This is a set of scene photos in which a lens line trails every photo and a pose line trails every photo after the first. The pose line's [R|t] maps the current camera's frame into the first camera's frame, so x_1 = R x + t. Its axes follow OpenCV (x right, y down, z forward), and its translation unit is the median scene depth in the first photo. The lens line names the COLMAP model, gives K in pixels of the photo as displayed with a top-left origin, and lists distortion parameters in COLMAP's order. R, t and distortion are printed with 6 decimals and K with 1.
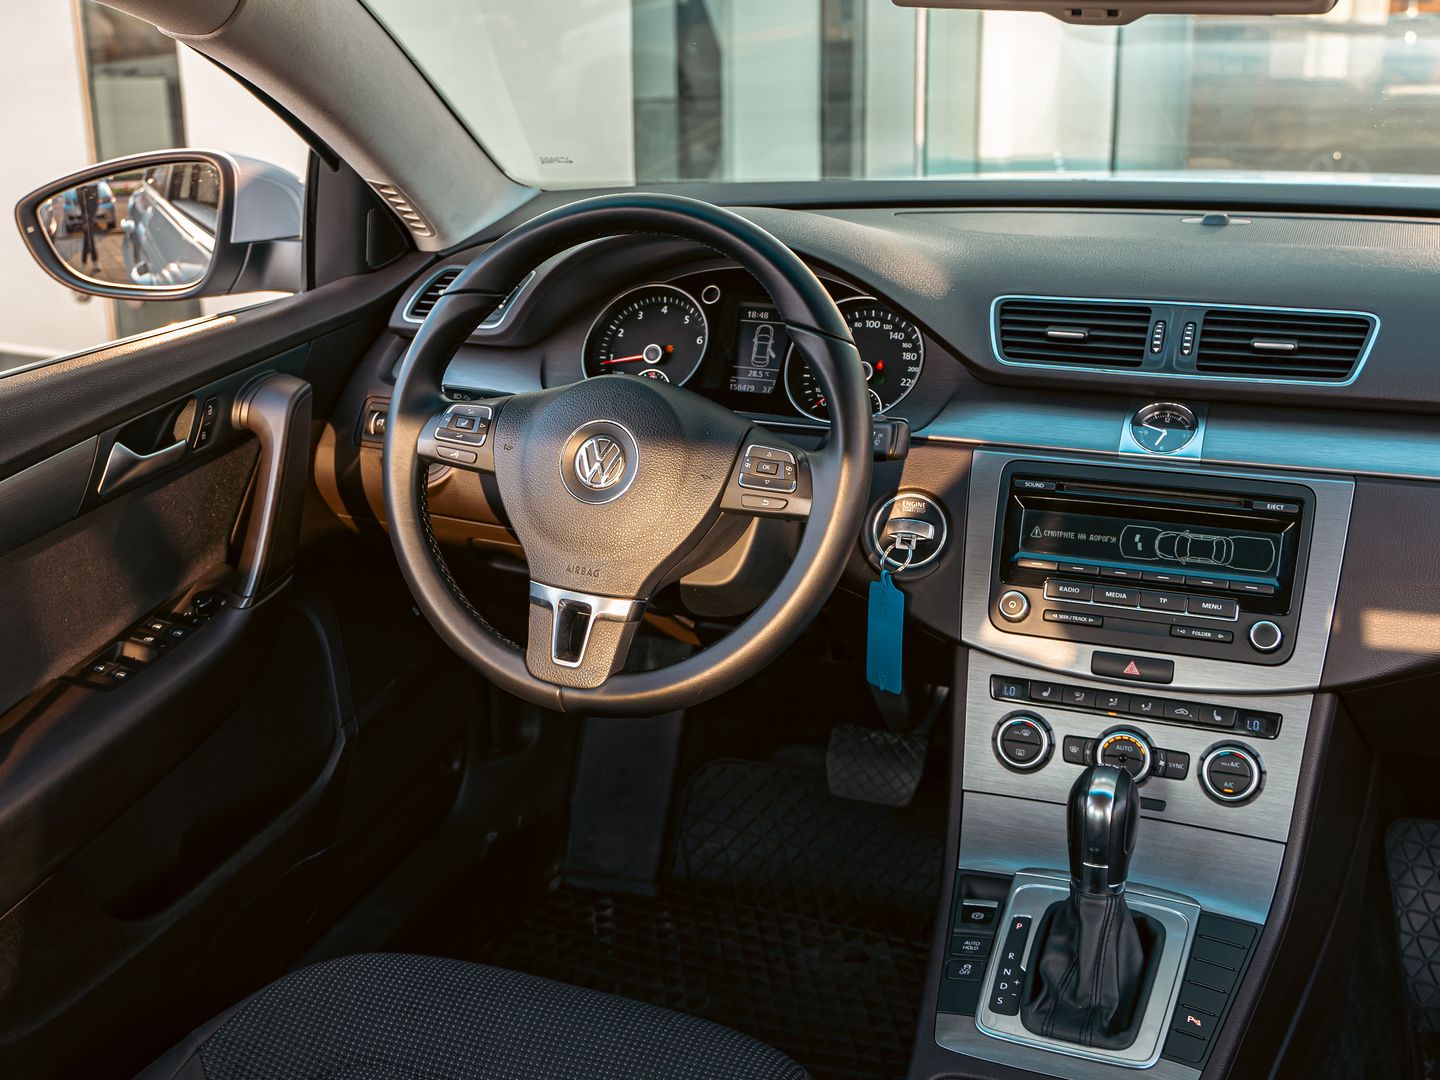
lens RADIAL K [[1637.2, 0, 720.0], [0, 1637.2, 540.0], [0, 0, 1]] dist [0.013973, 0.005113]
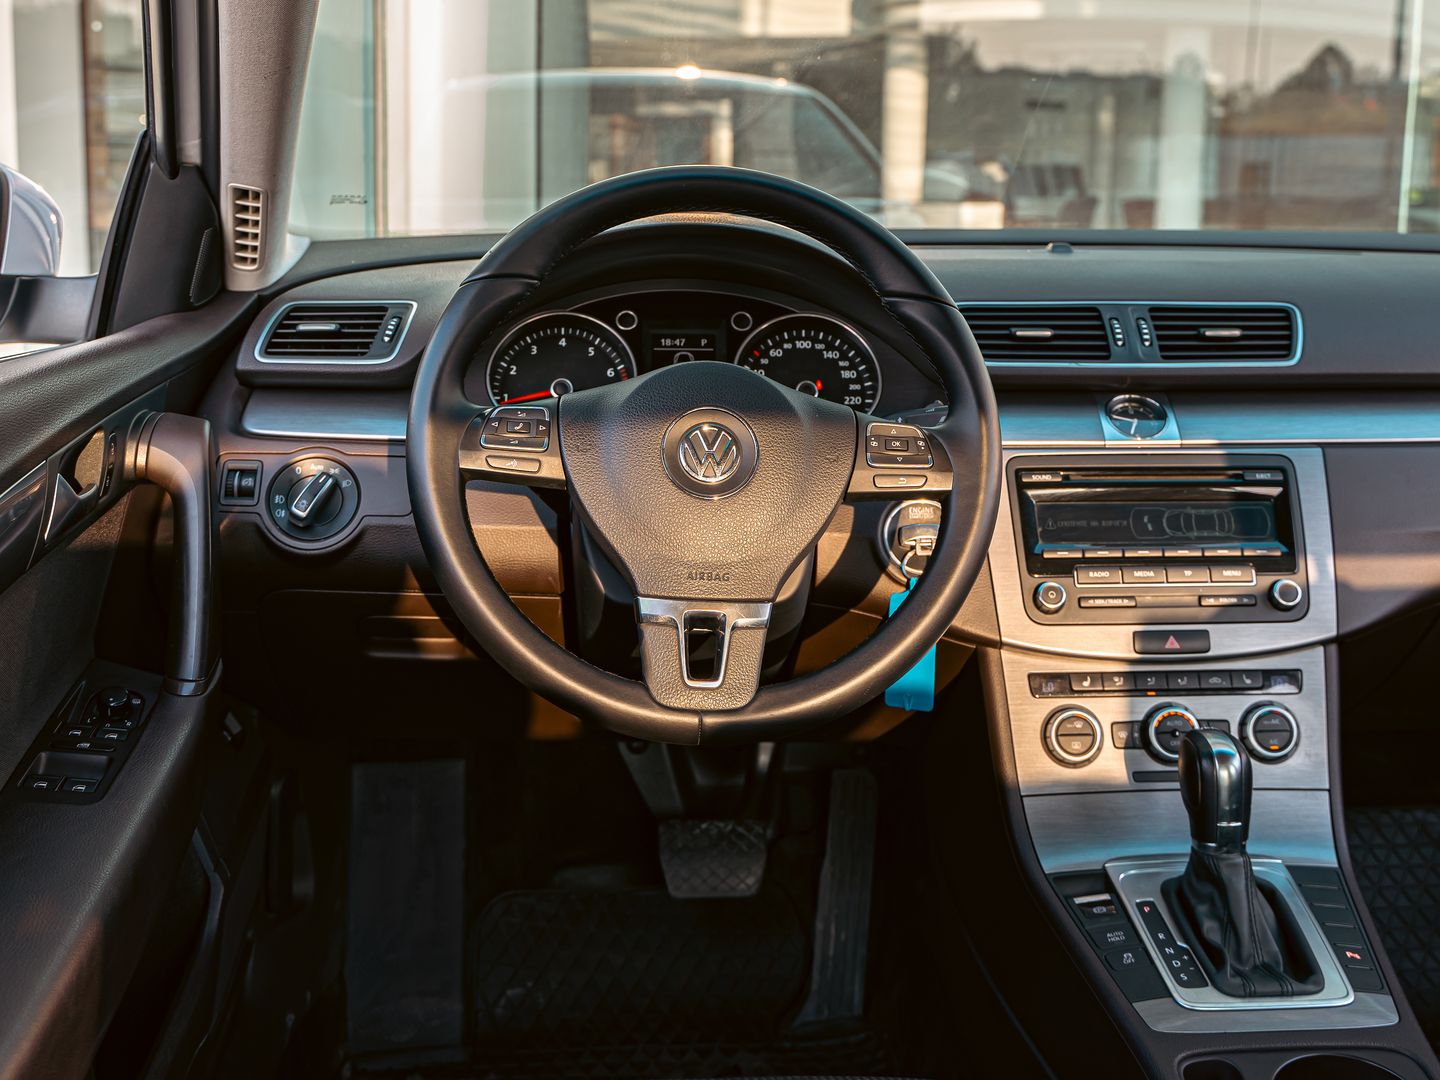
lens RADIAL K [[1677.4, 0, 773.5], [0, 1677.4, 539.4], [0, 0, 1]] dist [-0.001946, 0.005908]
pose [[0.887878, -0.065436, 0.455402, -0.425417], [0.124279, 0.987149, -0.100460, 0.086808], [-0.442976, 0.145793, 0.884600, 0.179470]]
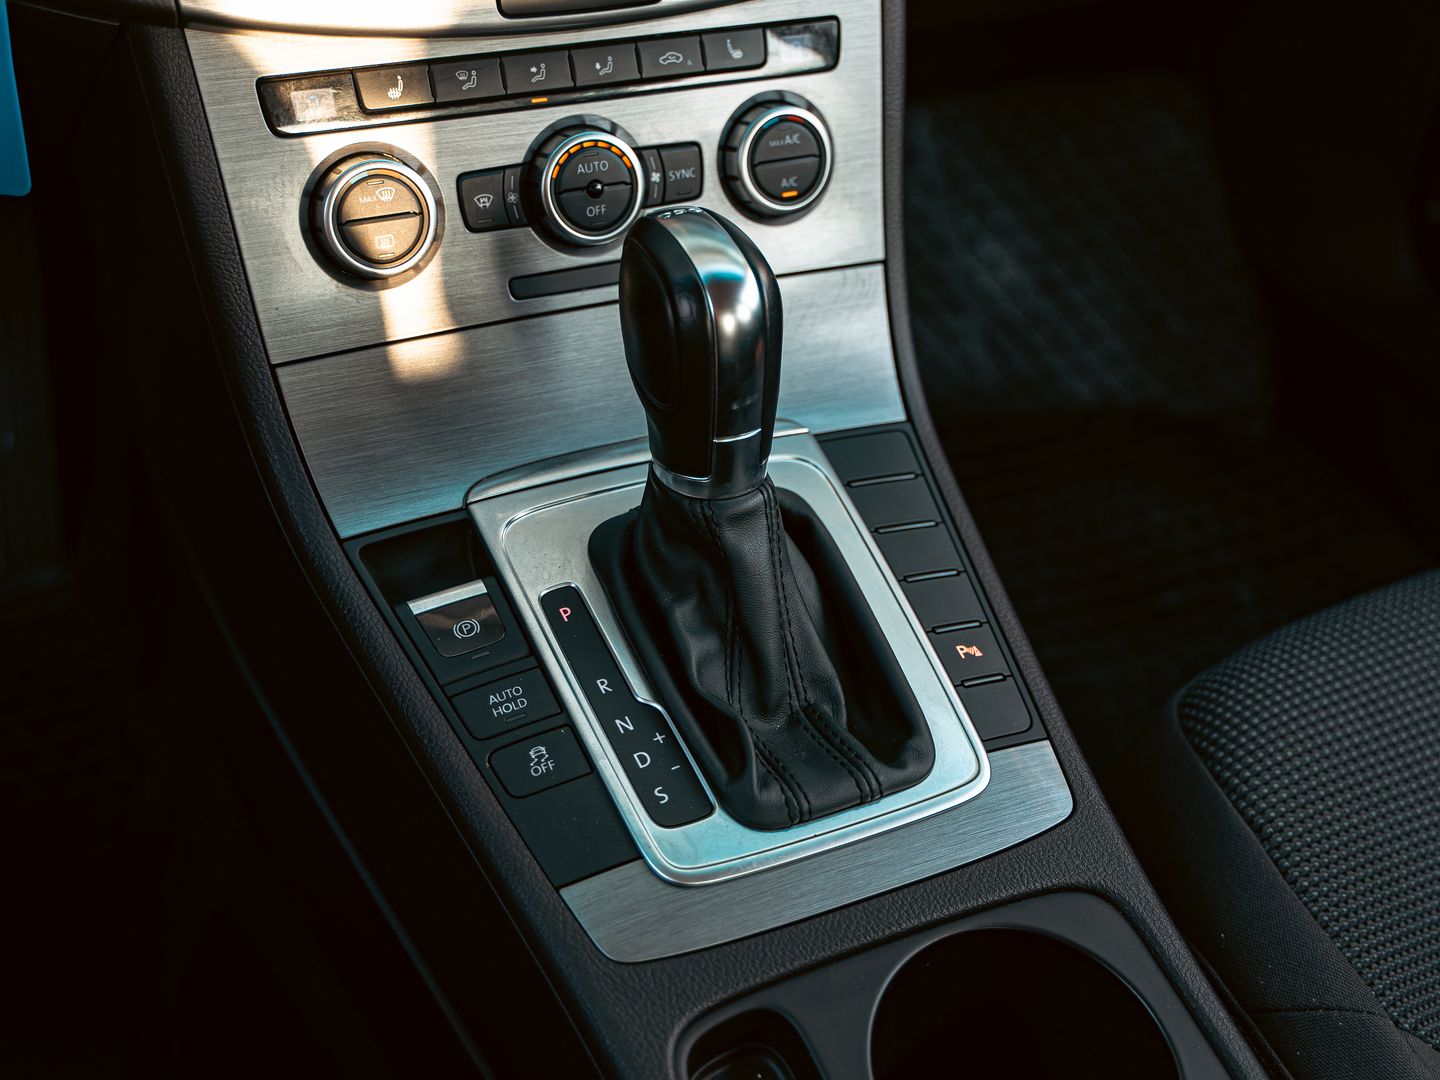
lens RADIAL K [[1747.2, 0, 720.0], [0, 1747.2, 540.0], [0, 0, 1]] dist [-0.015367, -0.016577]
pose [[0.666067, -0.399661, 0.629782, -0.080284], [0.144704, 0.897530, 0.416534, 0.021196], [-0.731721, -0.186308, 0.655648, 0.620521]]
